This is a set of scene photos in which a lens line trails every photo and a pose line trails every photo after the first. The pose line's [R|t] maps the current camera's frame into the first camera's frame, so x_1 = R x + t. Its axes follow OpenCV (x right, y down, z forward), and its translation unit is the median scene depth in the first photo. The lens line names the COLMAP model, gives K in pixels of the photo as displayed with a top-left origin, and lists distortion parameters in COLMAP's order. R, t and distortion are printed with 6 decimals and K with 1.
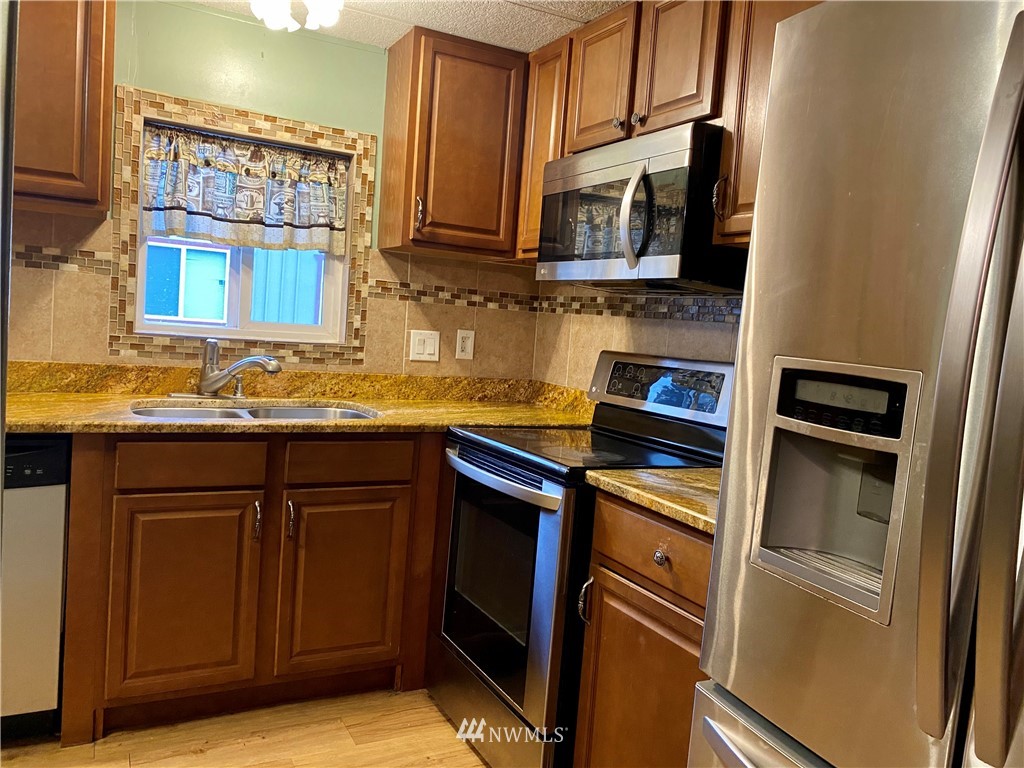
lens RADIAL K [[779.6, 0, 511.2], [0, 779.6, 387.5], [0, 0, 1]] dist [0.040262, -0.051933]
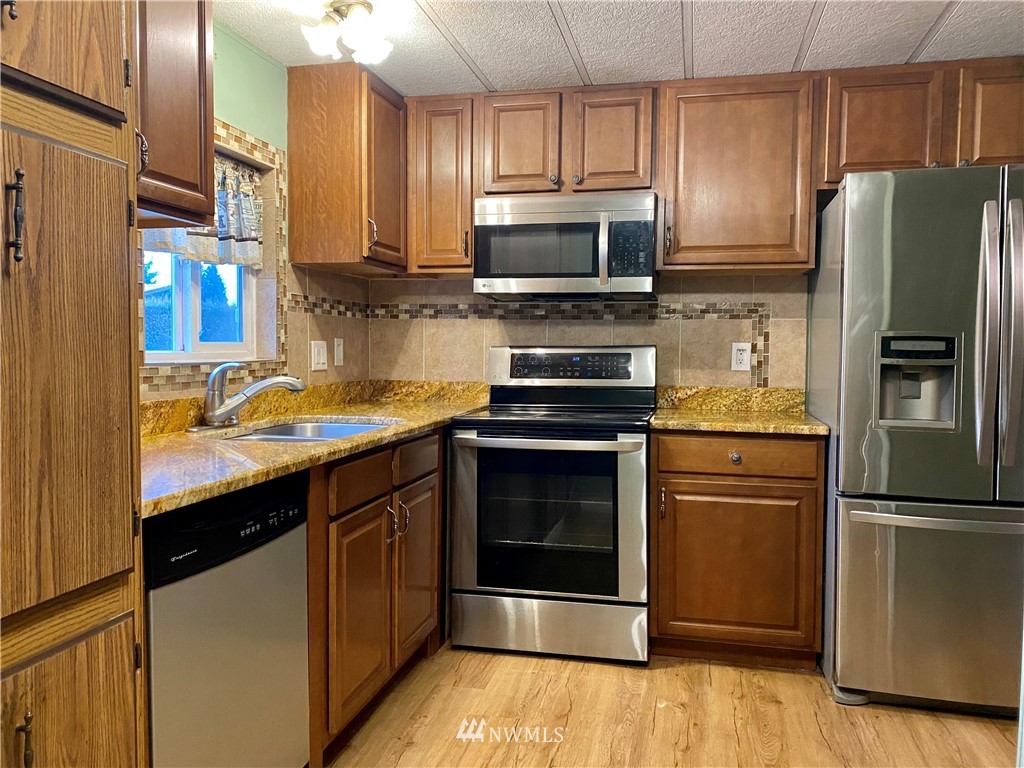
lens RADIAL K [[779.6, 0, 517.8], [0, 779.6, 383.8], [0, 0, 1]] dist [0.040262, -0.051933]
pose [[0.654236, -0.107536, 0.748606, -0.777645], [0.105672, 0.993128, 0.050311, -0.043958], [-0.748871, 0.046192, 0.661104, 0.123392]]
